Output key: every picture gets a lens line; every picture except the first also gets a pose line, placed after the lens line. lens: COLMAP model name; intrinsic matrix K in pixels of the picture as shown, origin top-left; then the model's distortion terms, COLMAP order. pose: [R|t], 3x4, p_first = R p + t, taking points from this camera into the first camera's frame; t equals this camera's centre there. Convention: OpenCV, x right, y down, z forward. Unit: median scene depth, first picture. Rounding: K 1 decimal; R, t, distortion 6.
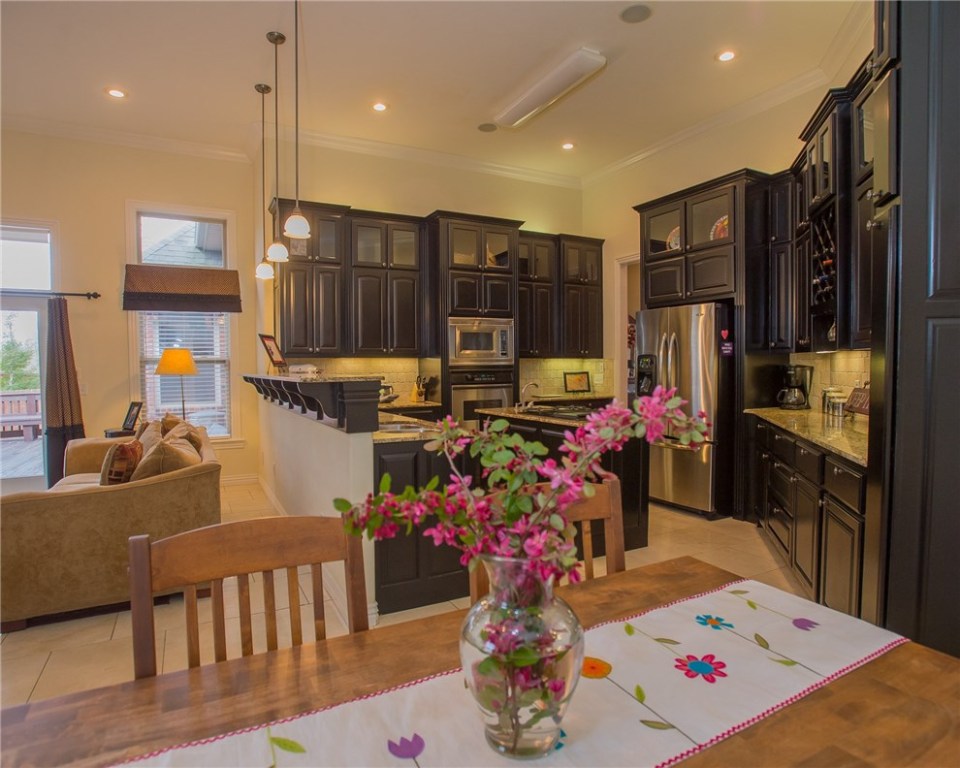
lens RADIAL K [[557.7, 0, 481.2], [0, 557.7, 390.0], [0, 0, 1]] dist [-0.078416, 0.034630]
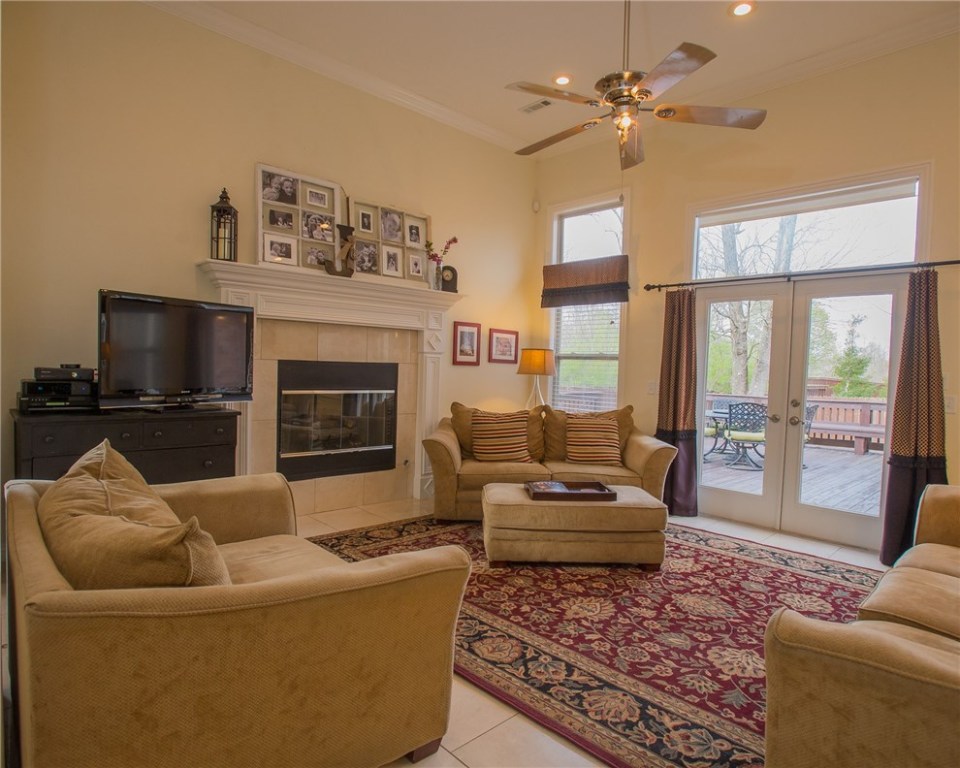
lens RADIAL K [[557.7, 0, 481.2], [0, 557.7, 390.0], [0, 0, 1]] dist [-0.078416, 0.034630]
pose [[0.253917, 0.055195, -0.965650, -0.246366], [-0.072933, 0.996621, 0.037787, -0.002802], [0.964472, 0.060833, 0.257084, 0.269728]]
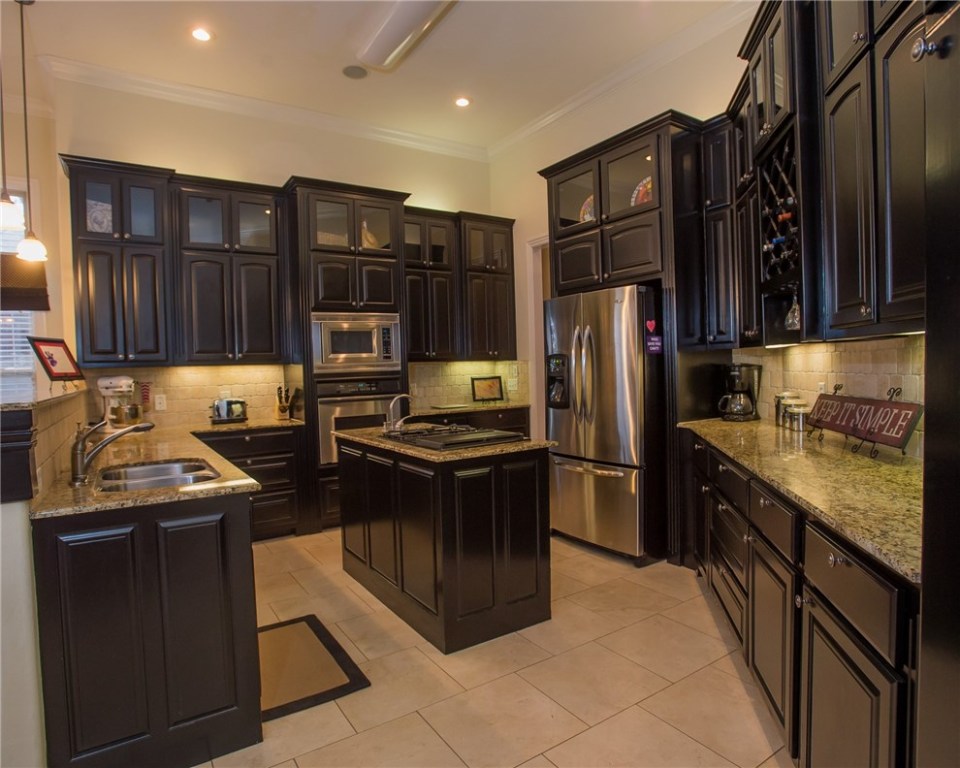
lens RADIAL K [[557.7, 0, 481.2], [0, 557.7, 390.0], [0, 0, 1]] dist [-0.078416, 0.034630]
pose [[0.995201, -0.024731, 0.094678, 0.109072], [0.025280, 0.999670, -0.004599, -0.011552], [-0.094533, 0.006970, 0.995497, 0.208573]]
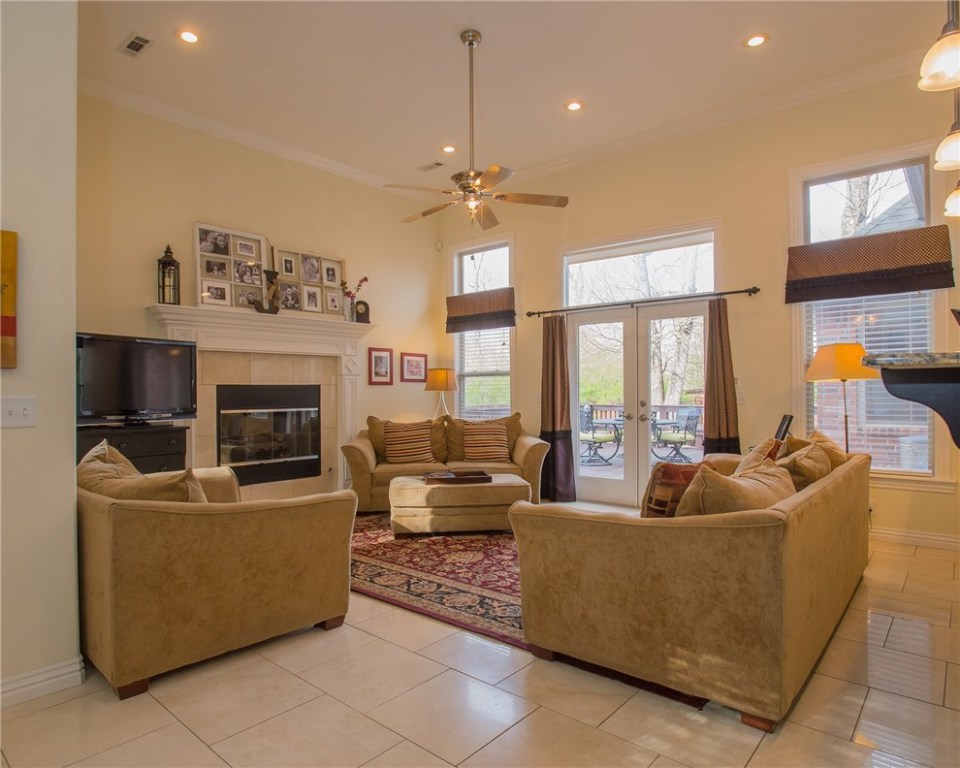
lens RADIAL K [[582.3, 0, 480.3], [0, 582.3, 388.9], [0, 0, 1]] dist [-0.054654, 0.003059]
pose [[0.353589, 0.000972, -0.935400, -0.008603], [-0.033836, 0.999358, -0.011752, 0.008671], [0.934789, 0.035806, 0.353395, 0.263940]]
